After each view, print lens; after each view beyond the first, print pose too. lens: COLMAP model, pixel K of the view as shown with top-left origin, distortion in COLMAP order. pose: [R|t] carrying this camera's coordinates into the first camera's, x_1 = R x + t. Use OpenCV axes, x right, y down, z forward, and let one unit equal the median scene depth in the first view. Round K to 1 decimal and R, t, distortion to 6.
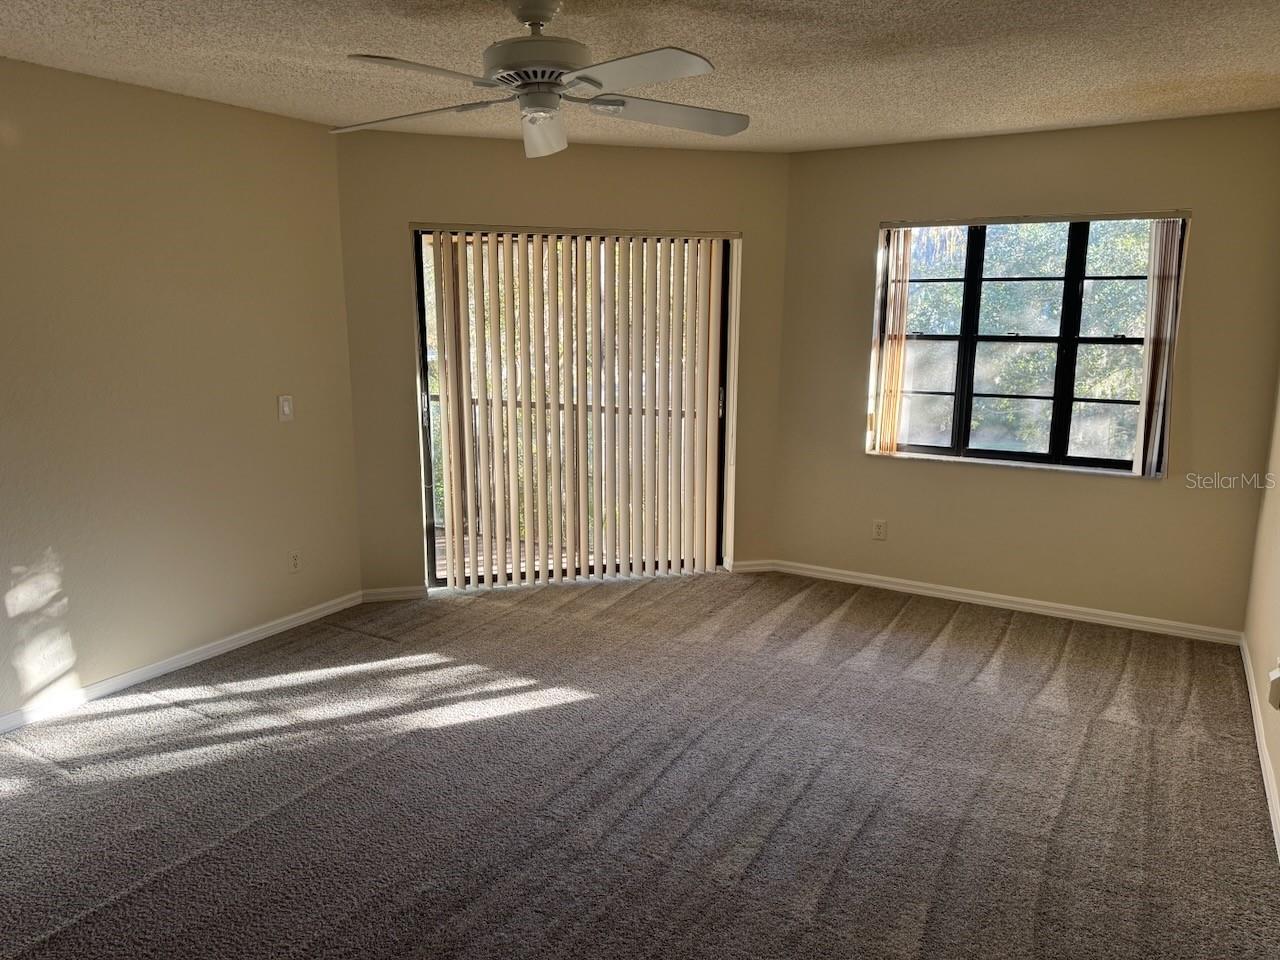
lens RADIAL K [[892.1, 0, 640.0], [0, 892.1, 480.0], [0, 0, 1]] dist [-0.001030, -0.000036]
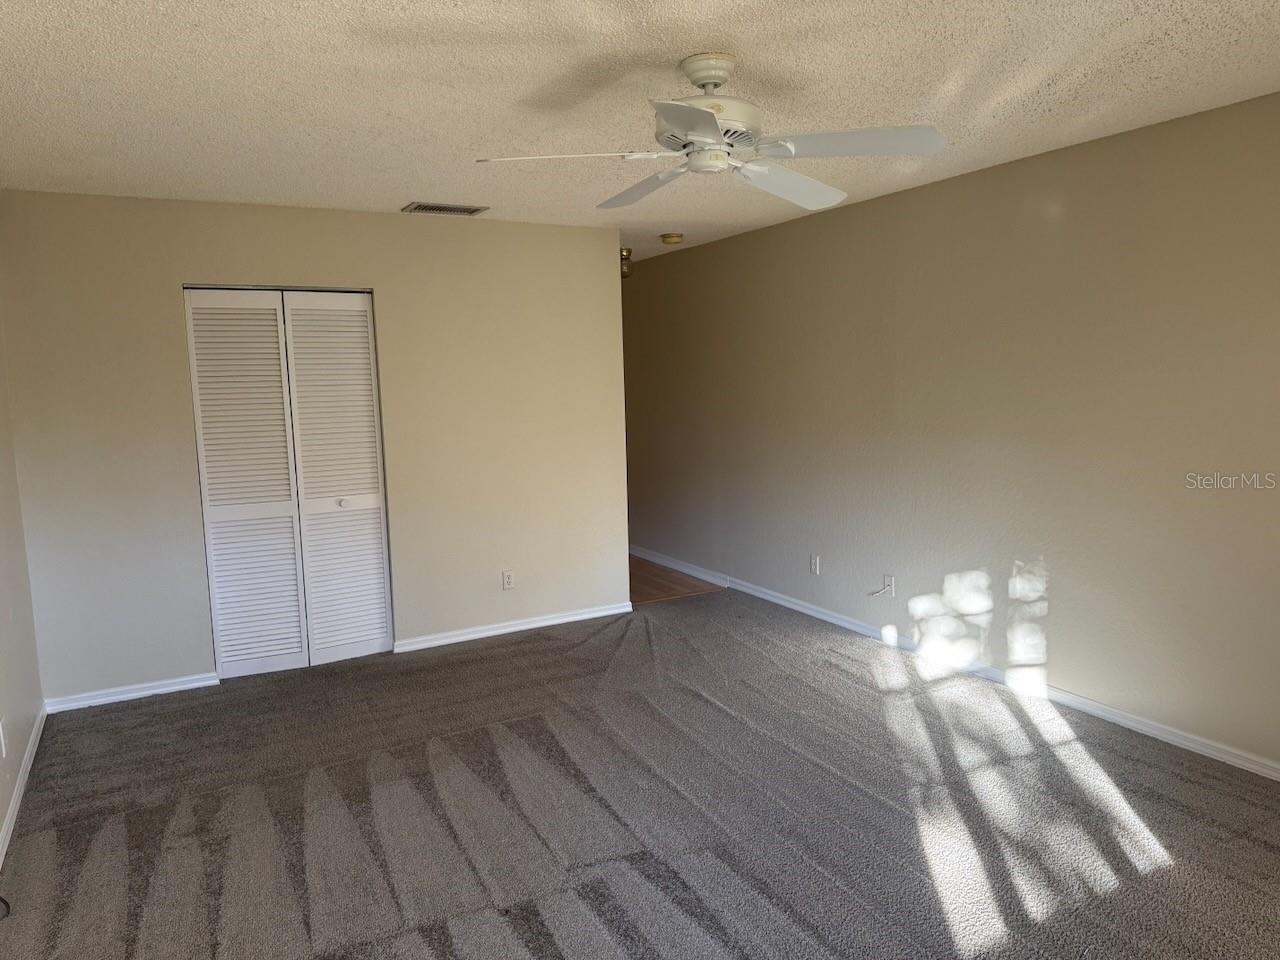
lens RADIAL K [[892.1, 0, 640.0], [0, 892.1, 480.0], [0, 0, 1]] dist [-0.001030, -0.000036]
pose [[-0.507128, 0.127404, -0.852402, 0.575059], [-0.135600, 0.964902, 0.224892, -0.204923], [0.851137, 0.229635, -0.472053, 1.020318]]
